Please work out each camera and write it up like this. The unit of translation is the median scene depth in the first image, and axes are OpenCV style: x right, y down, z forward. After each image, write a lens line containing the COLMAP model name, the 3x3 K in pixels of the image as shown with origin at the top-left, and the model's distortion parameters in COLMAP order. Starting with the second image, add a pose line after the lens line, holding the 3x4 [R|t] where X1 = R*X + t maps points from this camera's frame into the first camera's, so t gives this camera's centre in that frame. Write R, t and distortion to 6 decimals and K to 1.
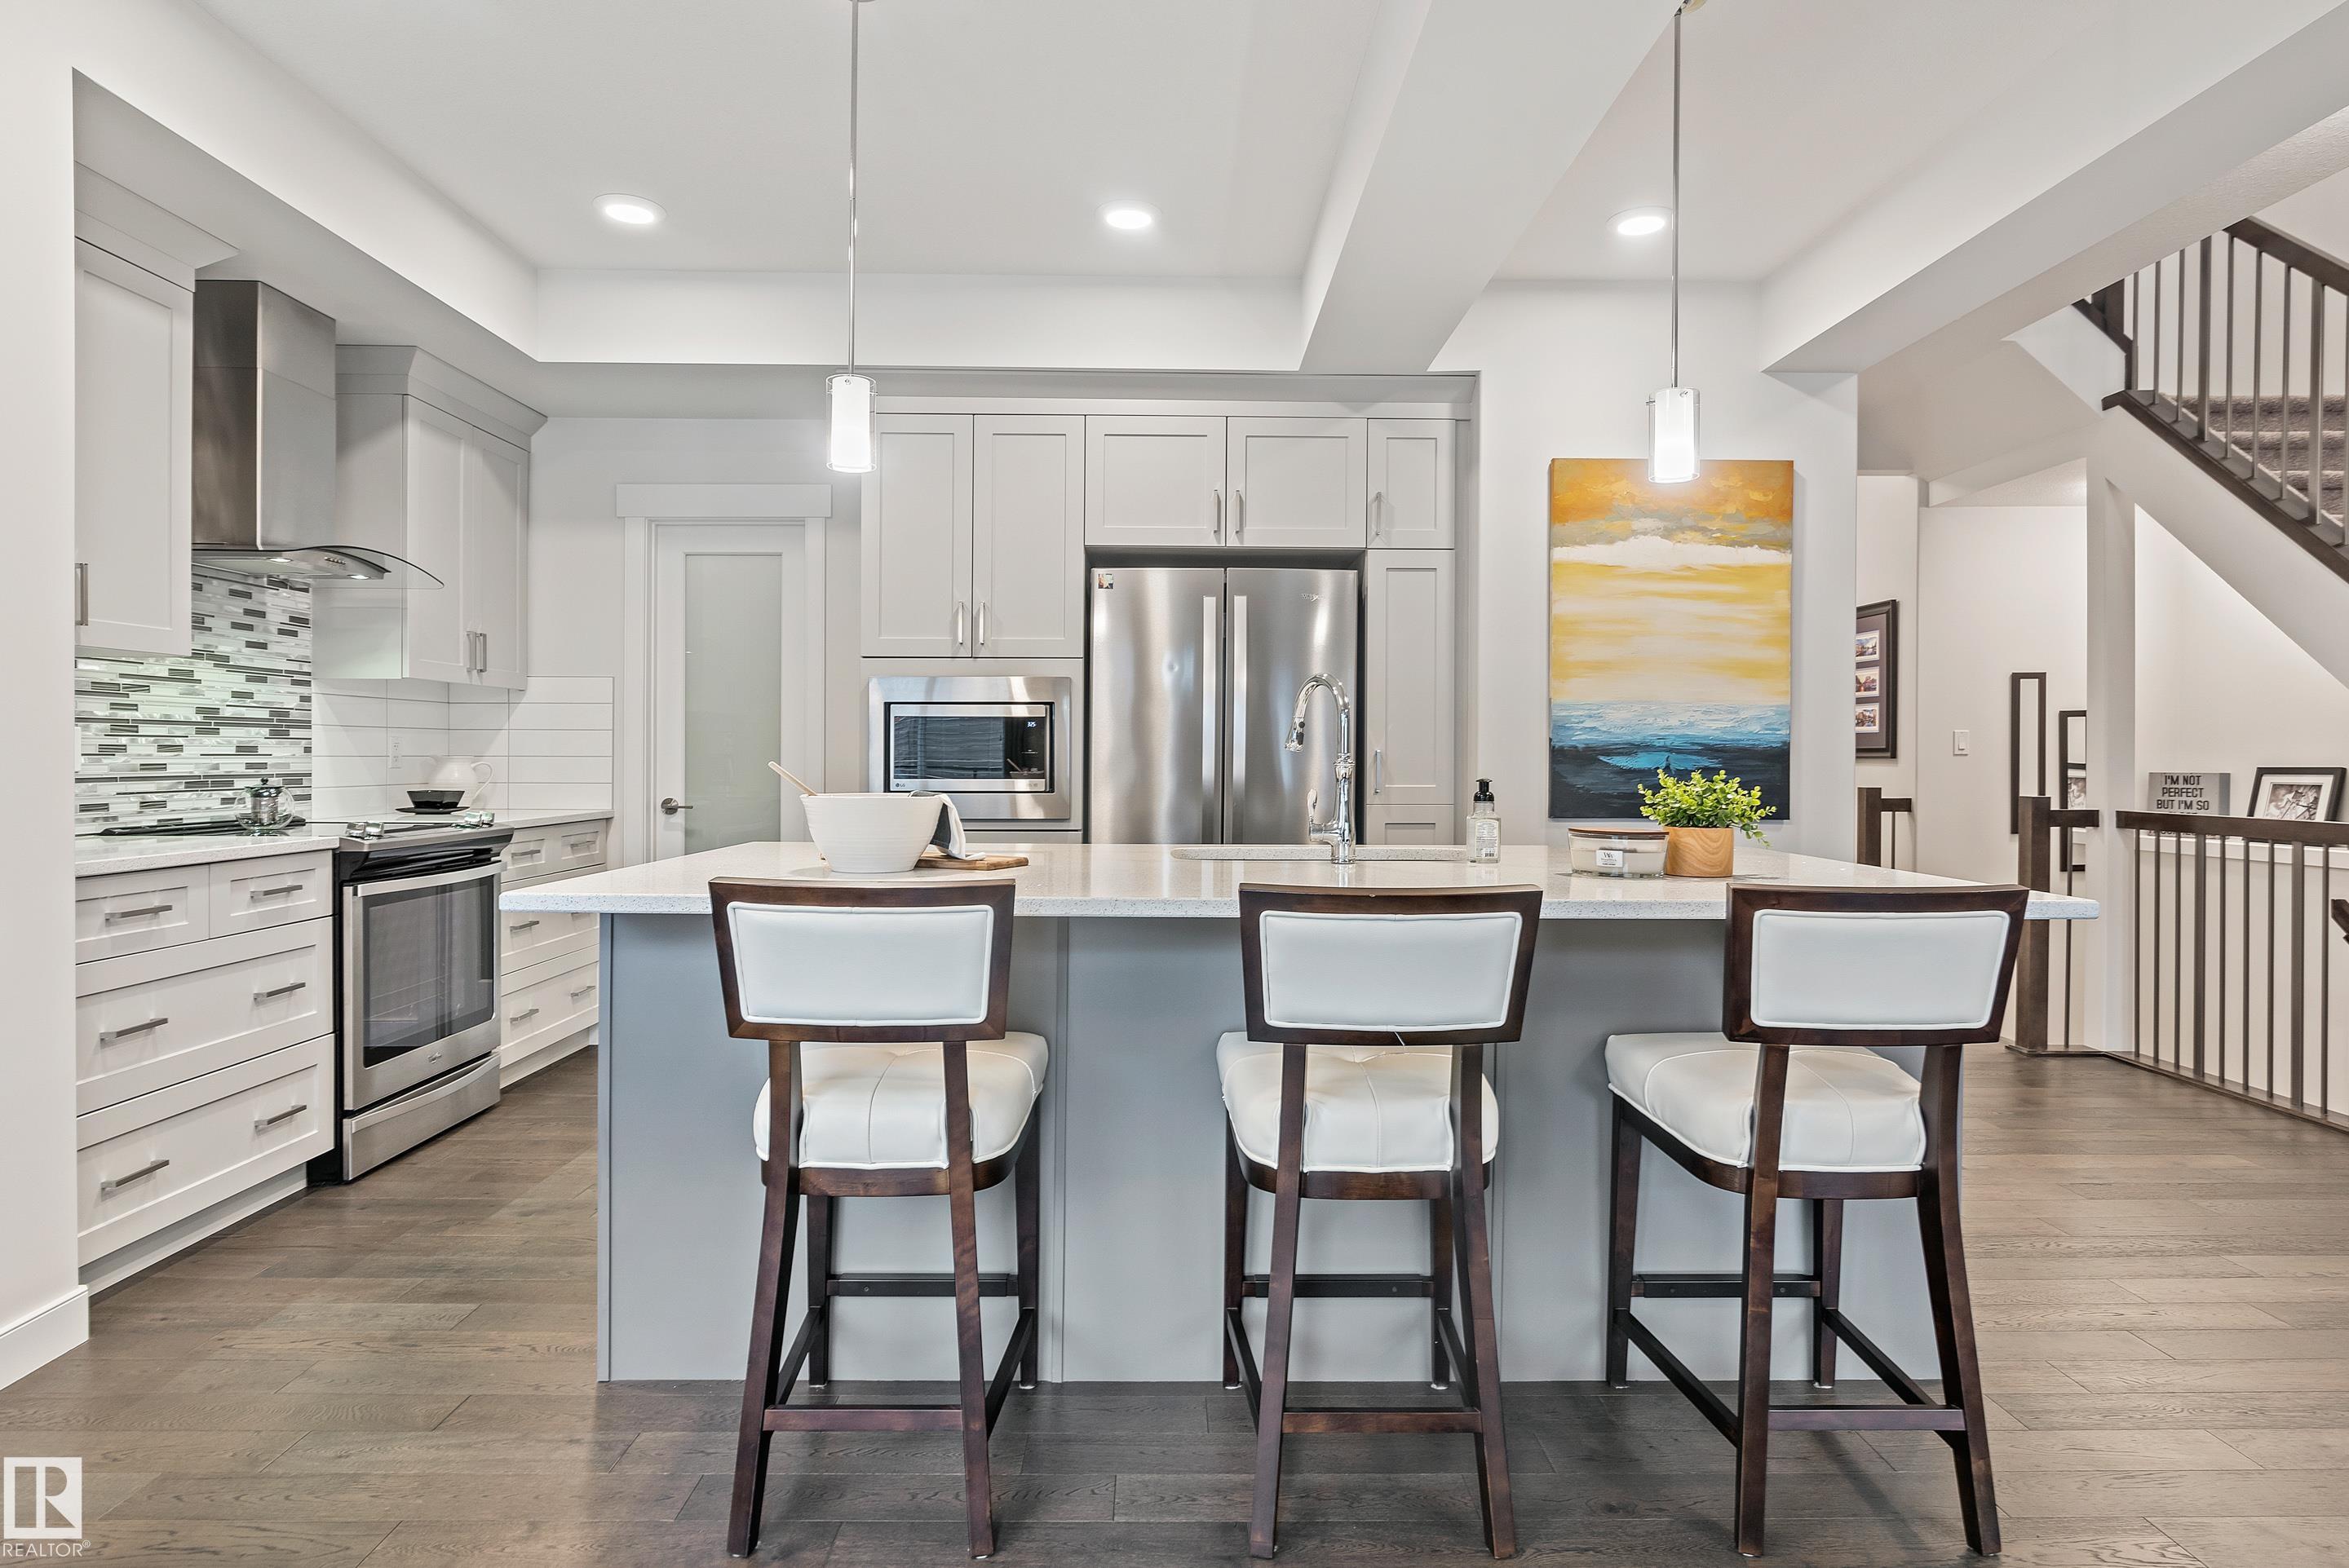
lens RADIAL K [[1288.3, 0, 1184.5], [0, 1288.3, 763.6], [0, 0, 1]] dist [-0.005046, 0.000630]
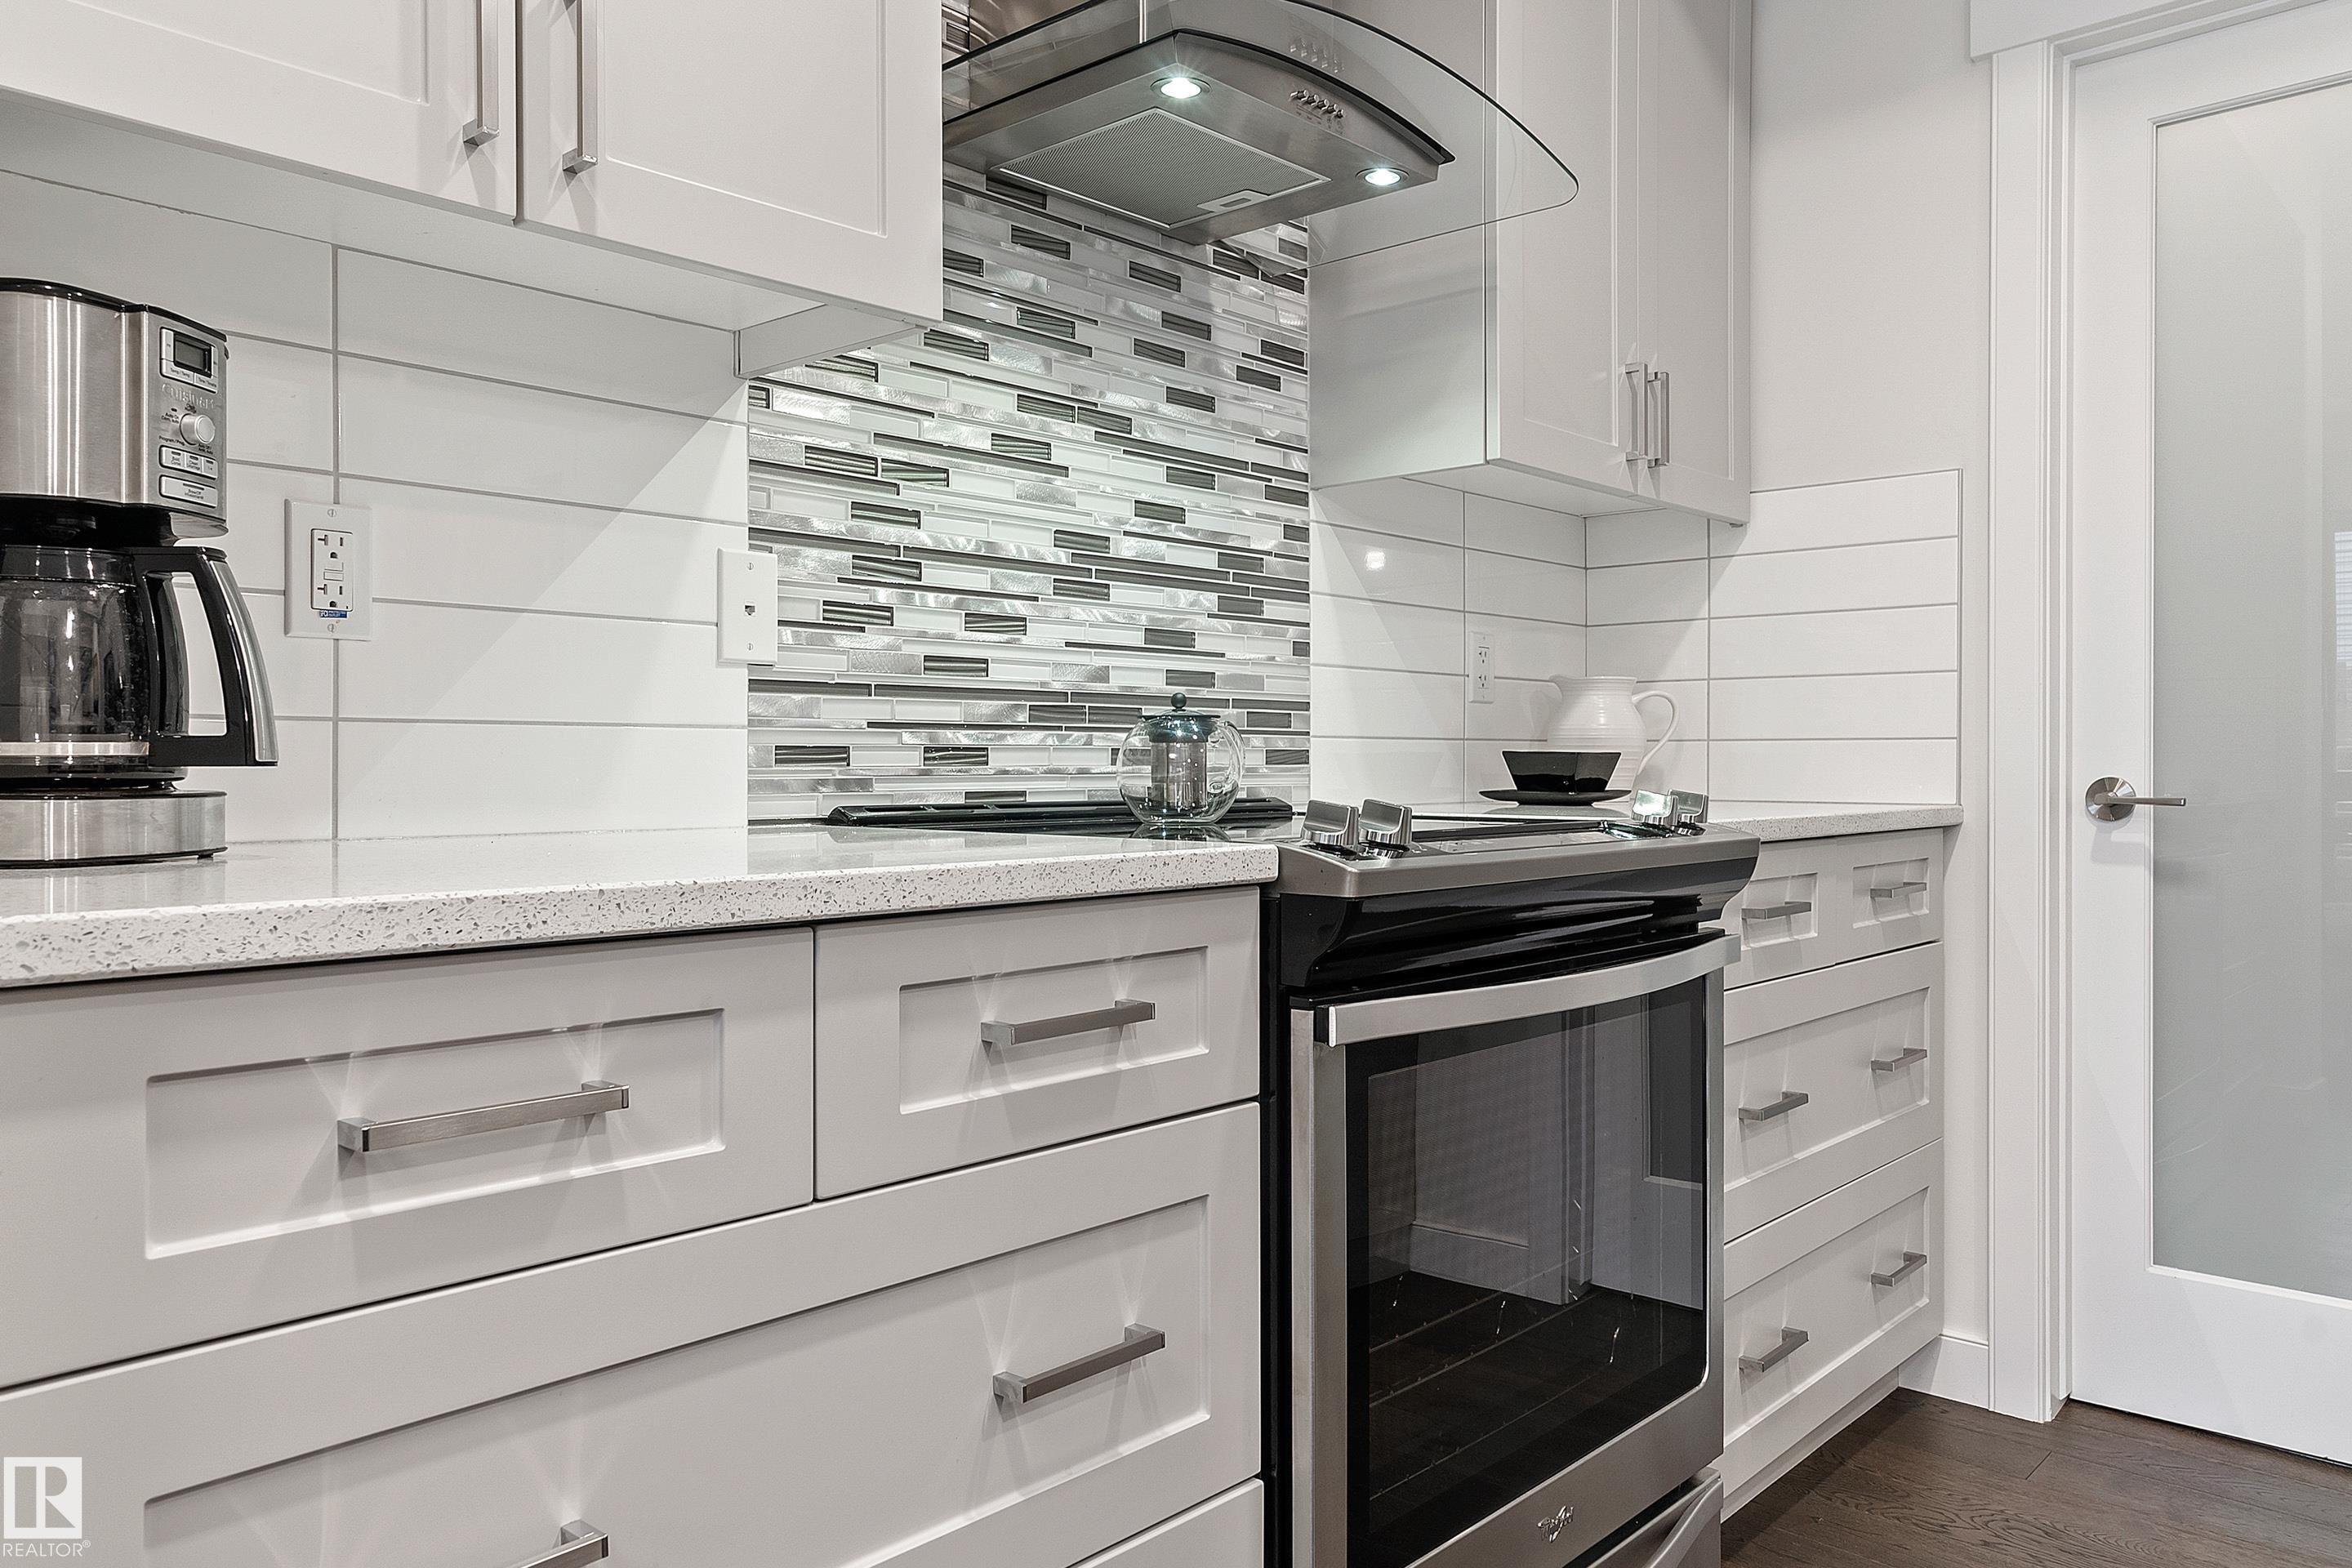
lens RADIAL K [[1660.9, 0, 1171.7], [0, 1660.9, 755.7], [0, 0, 1]] dist [-0.002200, 0.000403]
pose [[0.725727, -0.005440, -0.687961, -0.333316], [-0.002430, 0.999942, -0.010470, 0.032824], [0.687978, 0.009270, 0.725672, 0.575021]]
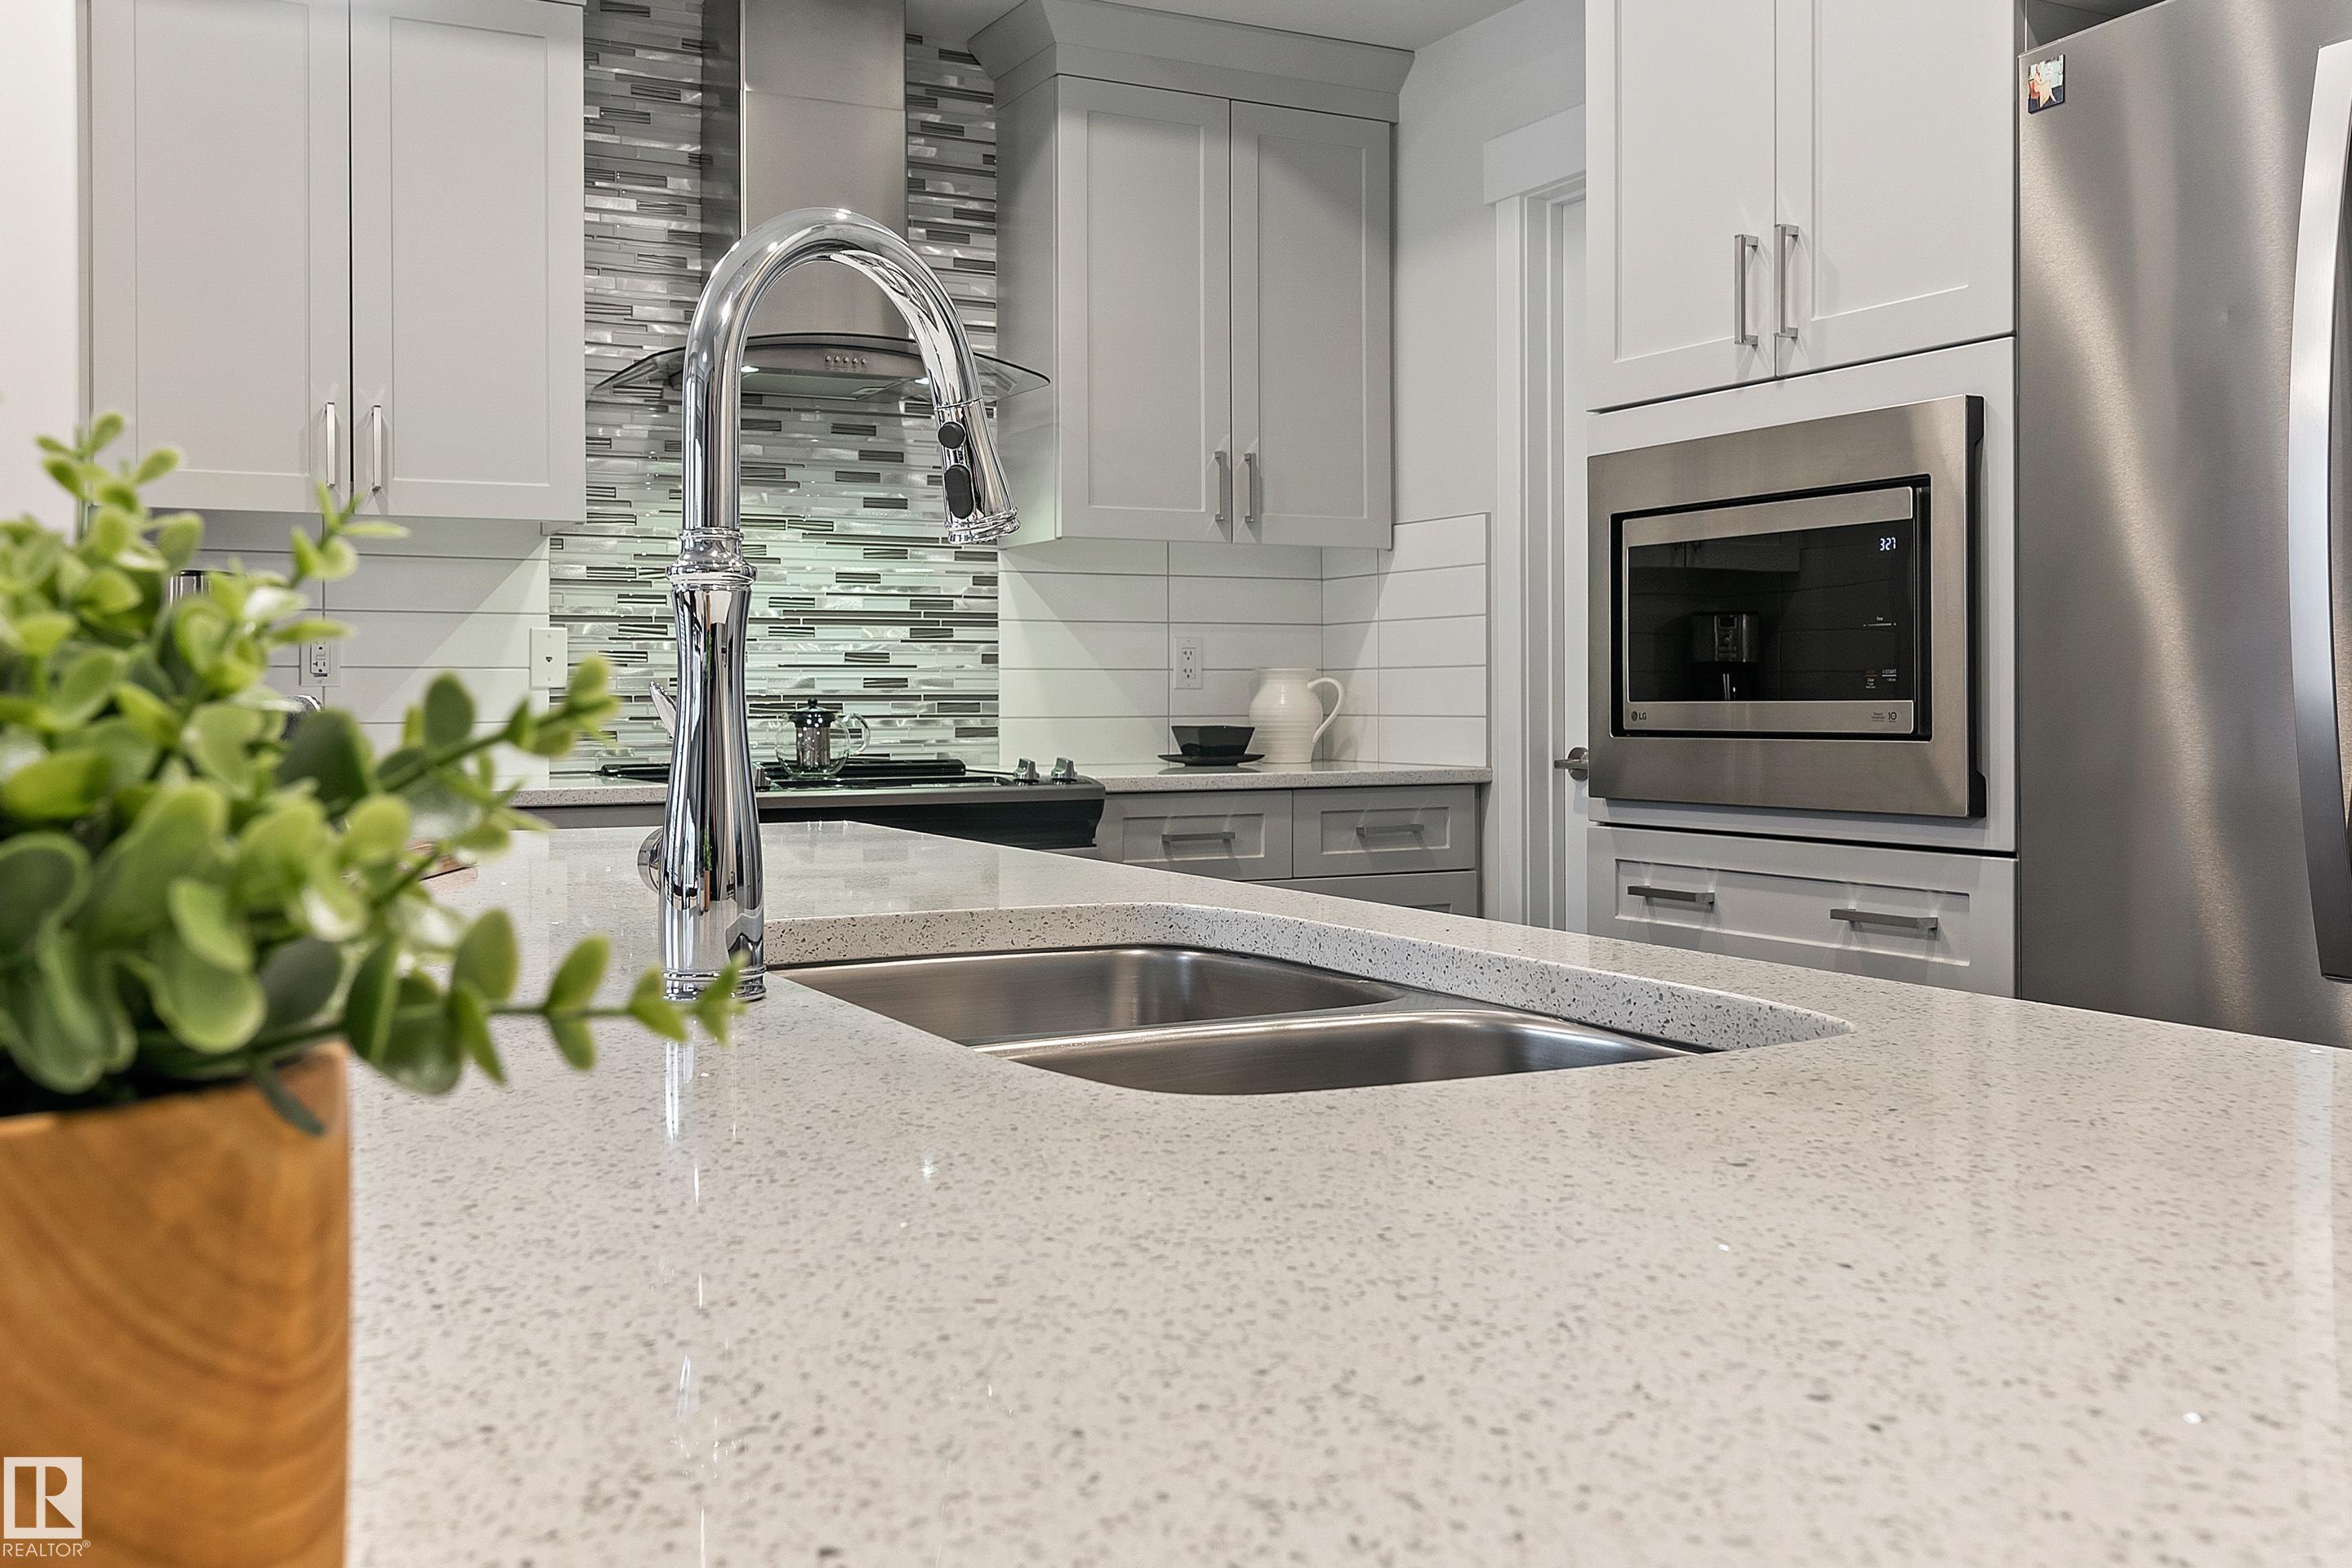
lens RADIAL K [[2168.8, 0, 1186.4], [0, 2168.8, 690.2], [0, 0, 1]] dist [0.004351, 0.002812]
pose [[0.457595, -0.008935, -0.889116, 0.349960], [-0.000127, 0.999949, -0.010115, 0.016787], [0.889161, 0.004742, 0.457571, 0.604492]]
